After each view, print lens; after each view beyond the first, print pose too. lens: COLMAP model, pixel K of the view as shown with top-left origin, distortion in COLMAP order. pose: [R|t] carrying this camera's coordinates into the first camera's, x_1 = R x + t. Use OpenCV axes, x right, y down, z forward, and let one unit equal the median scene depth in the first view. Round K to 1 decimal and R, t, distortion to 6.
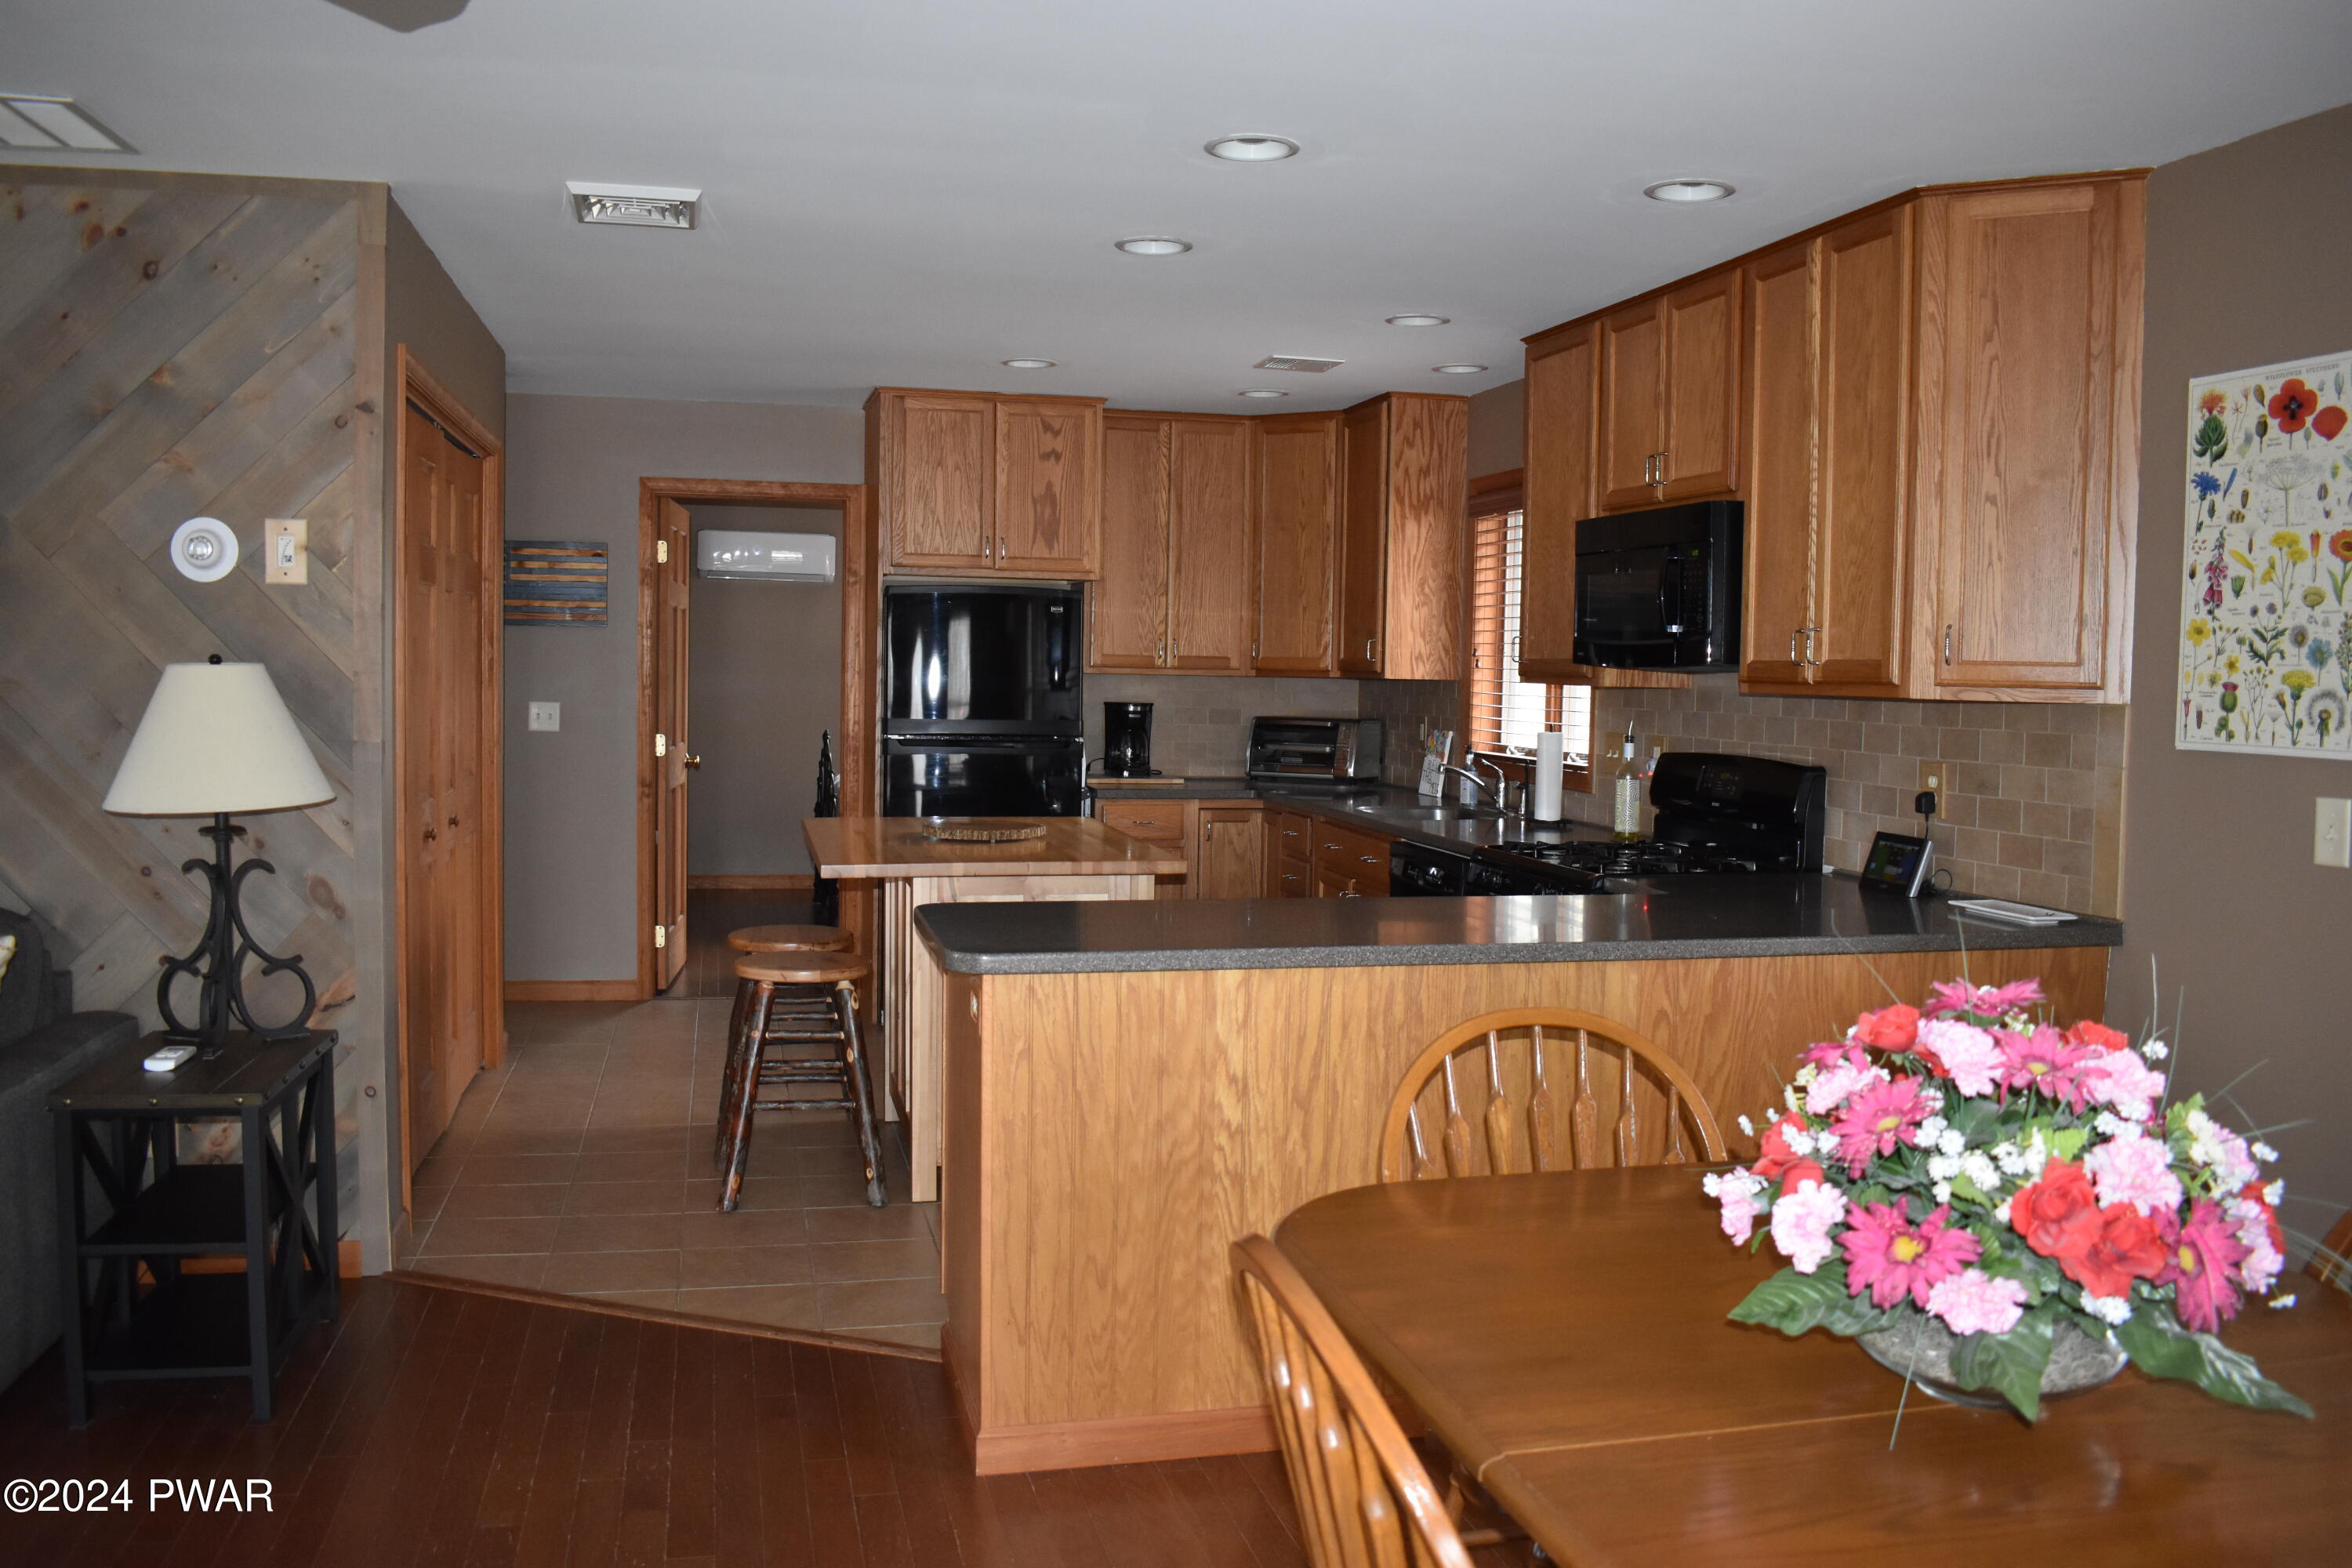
lens RADIAL K [[1862.9, 0, 1175.1], [0, 1862.9, 771.5], [0, 0, 1]] dist [-0.091483, 0.018559]
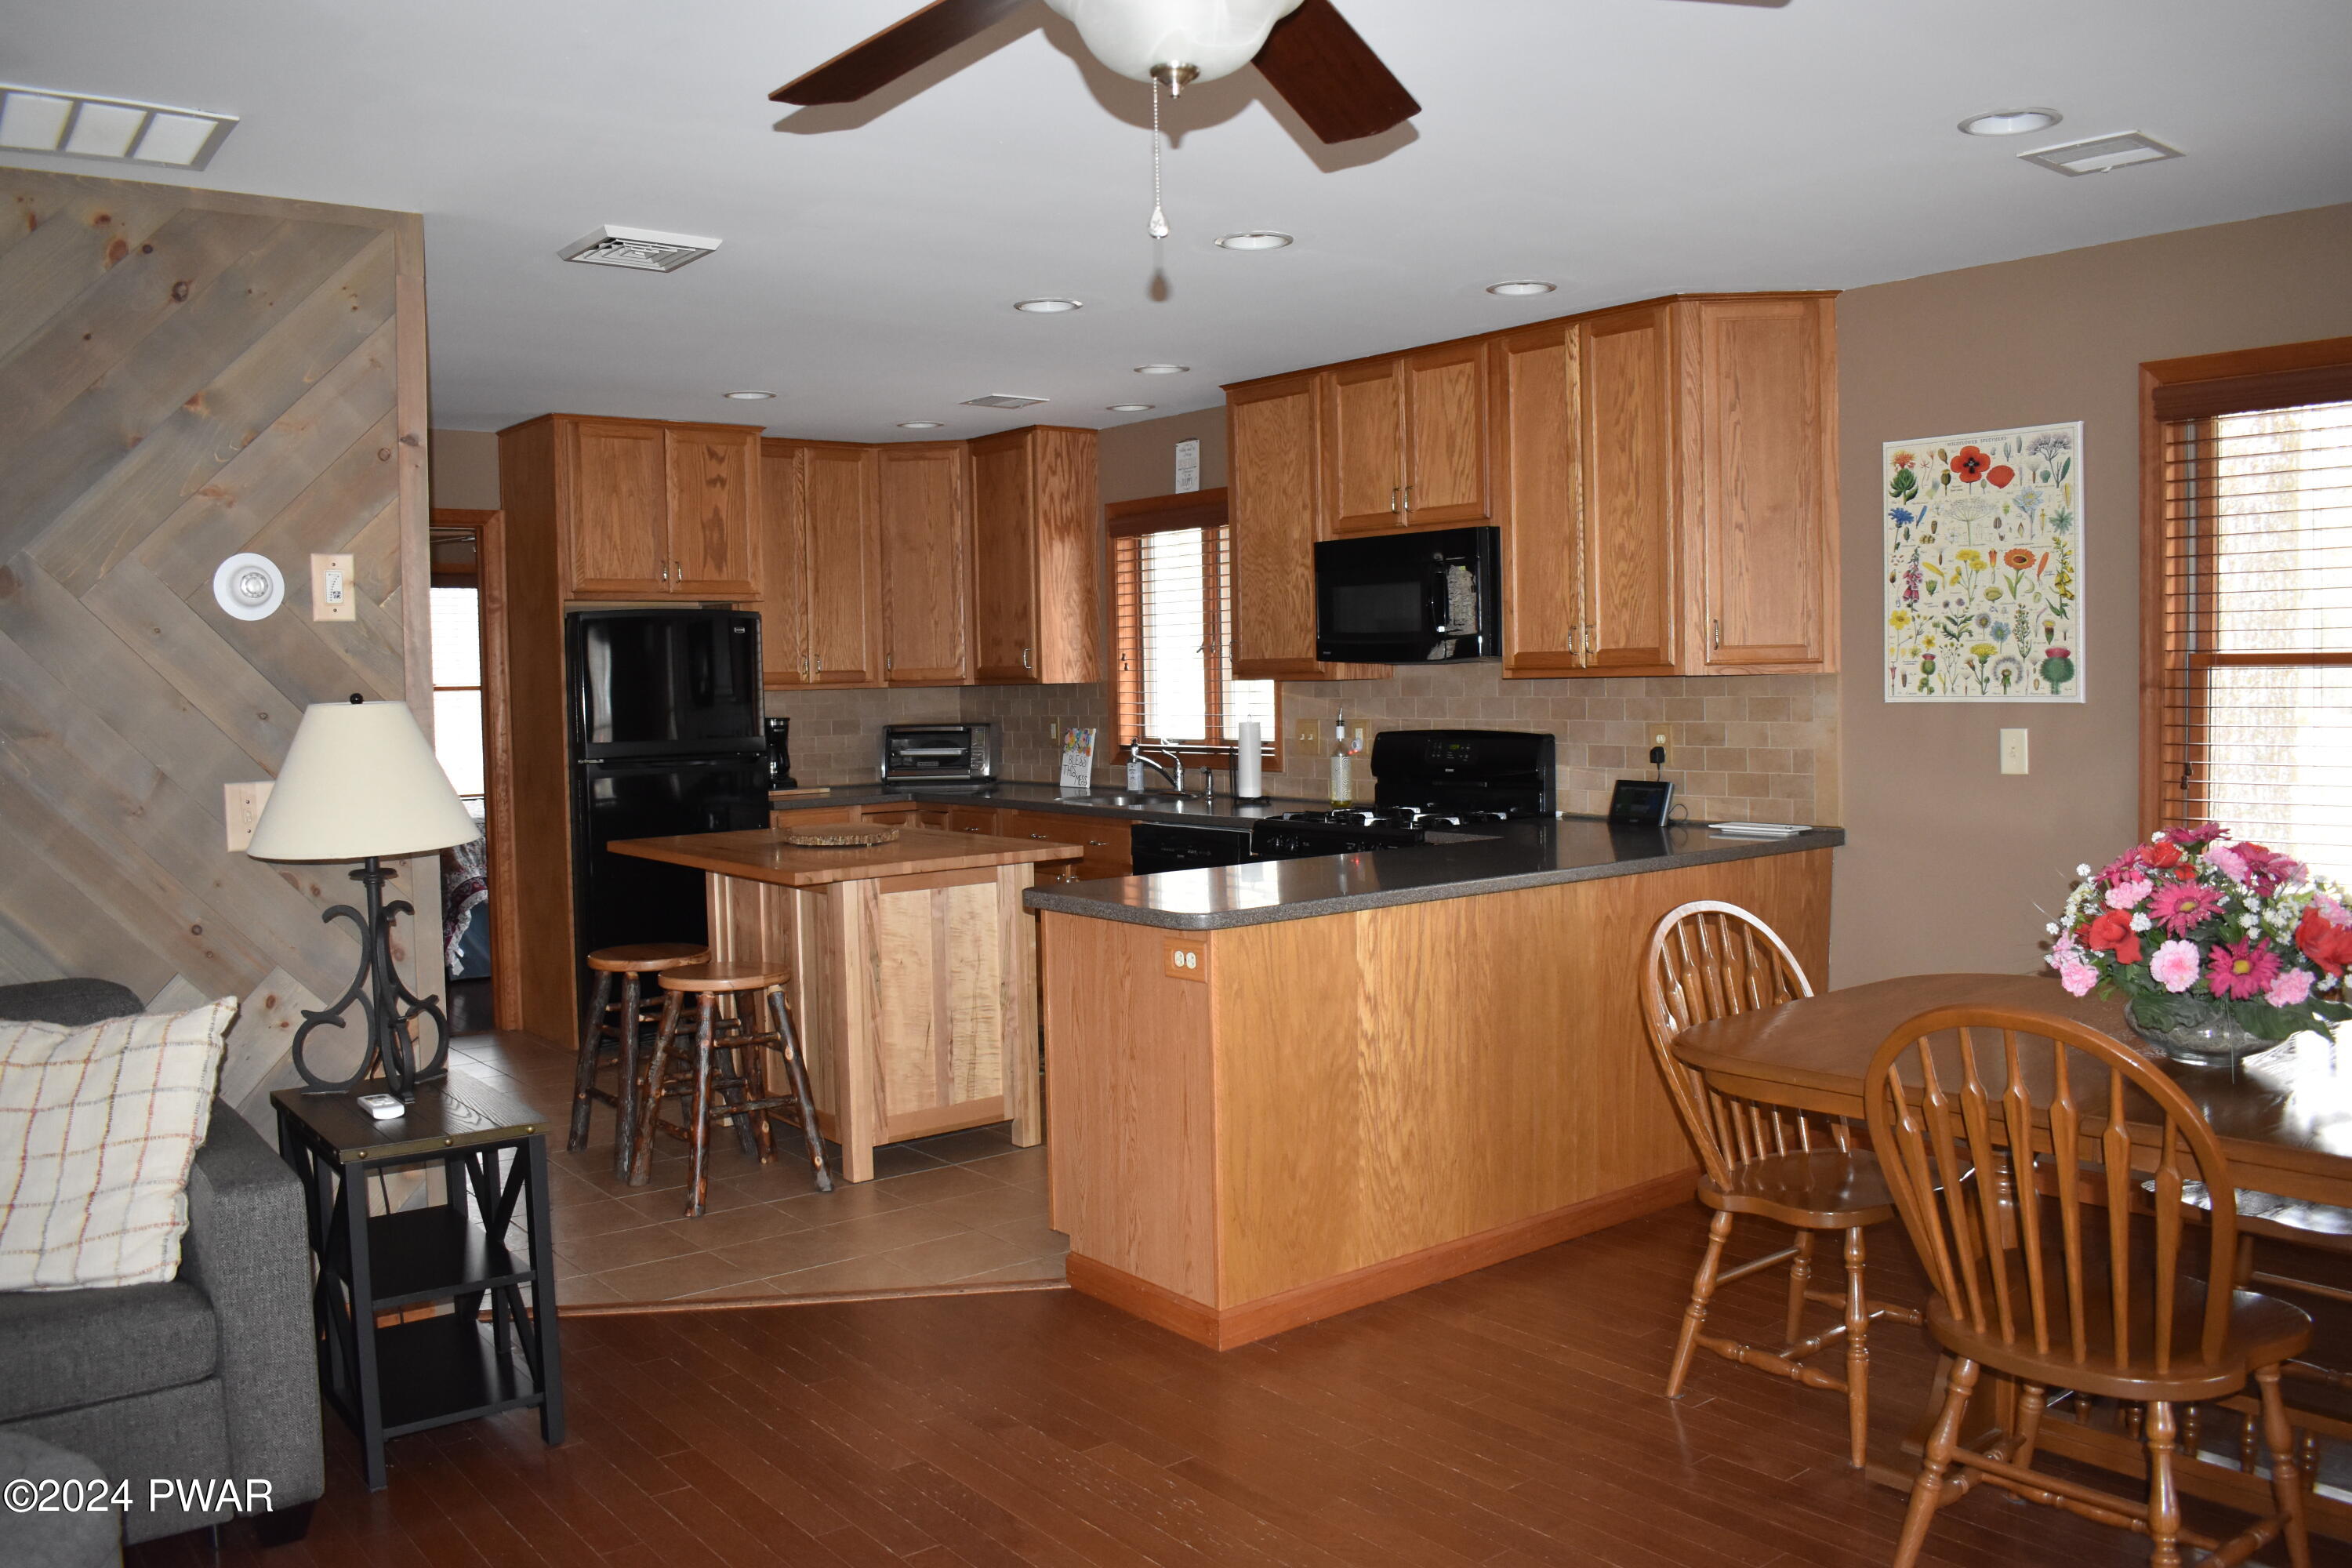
lens RADIAL K [[1862.9, 0, 1176.0], [0, 1862.9, 772.3], [0, 0, 1]] dist [-0.091483, 0.018559]
pose [[0.907307, -0.059082, 0.416298, -0.495550], [0.061072, 0.998097, 0.008547, -0.003541], [-0.416011, 0.017669, 0.909188, -0.069258]]
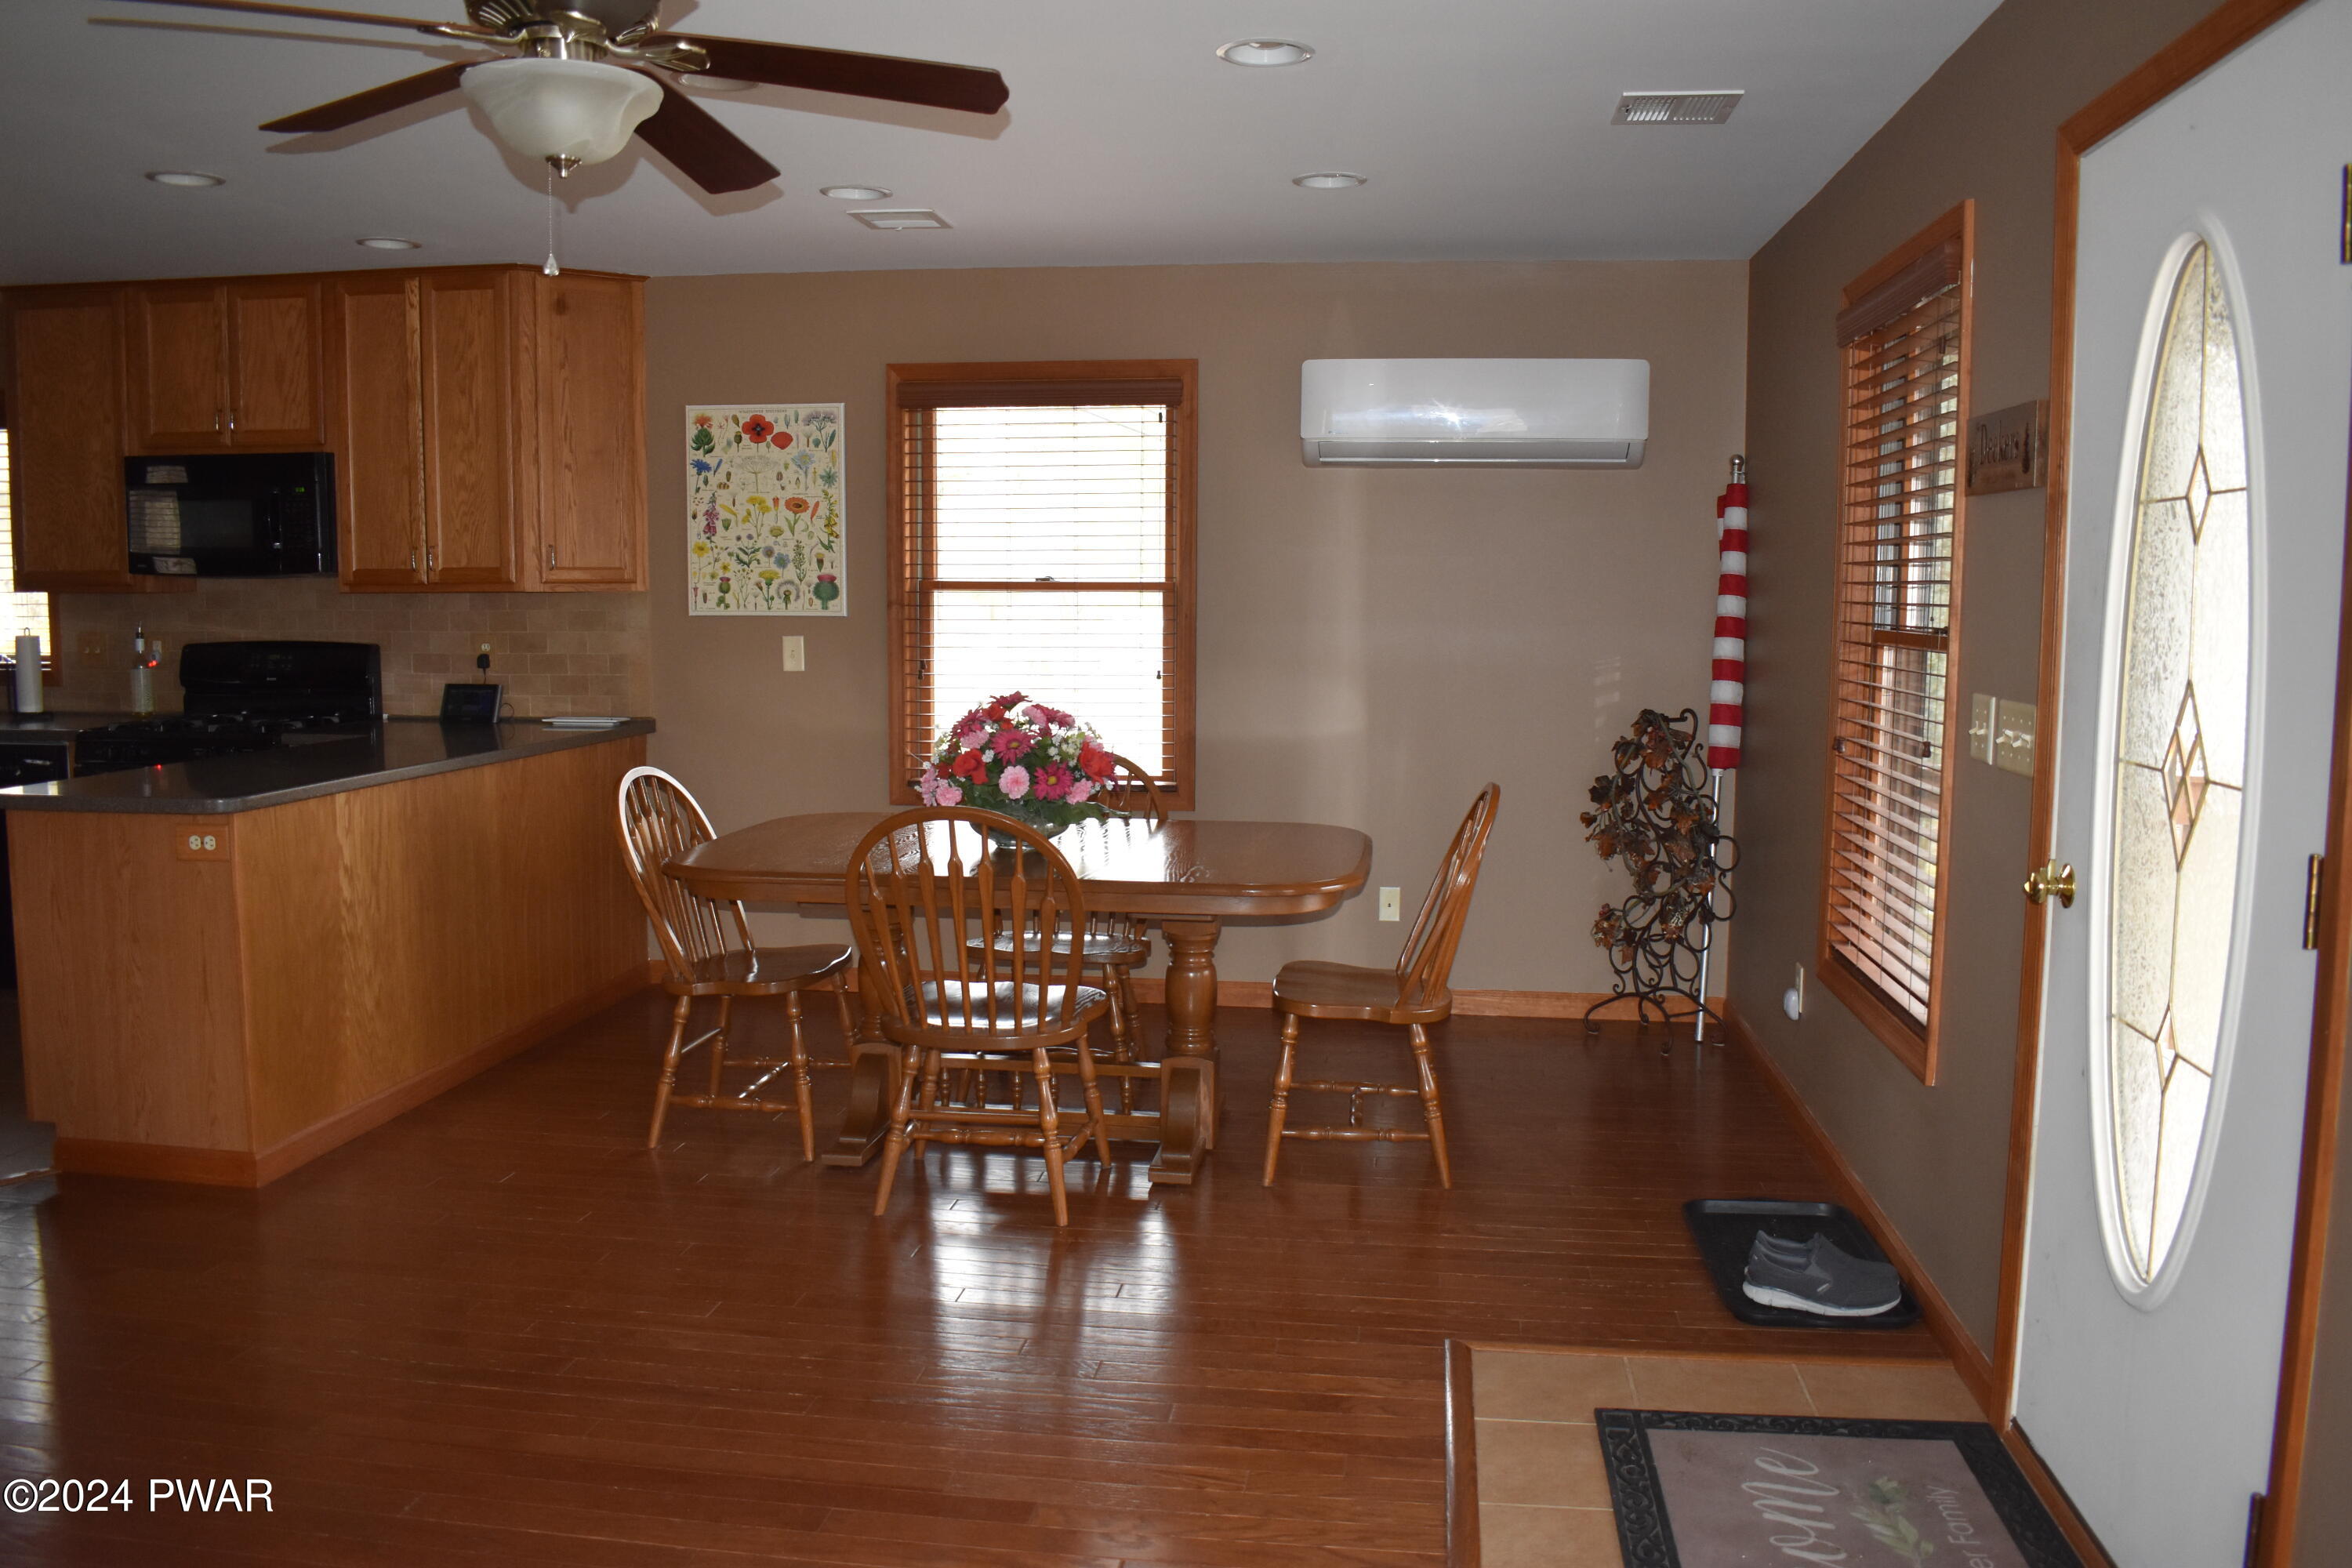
lens RADIAL K [[1862.9, 0, 1176.6], [0, 1862.9, 779.0], [0, 0, 1]] dist [-0.091483, 0.018559]
pose [[0.369309, -0.113967, 0.922292, -0.850555], [0.055239, 0.993389, 0.100633, -0.008334], [-0.927664, 0.013782, 0.373163, -0.099303]]
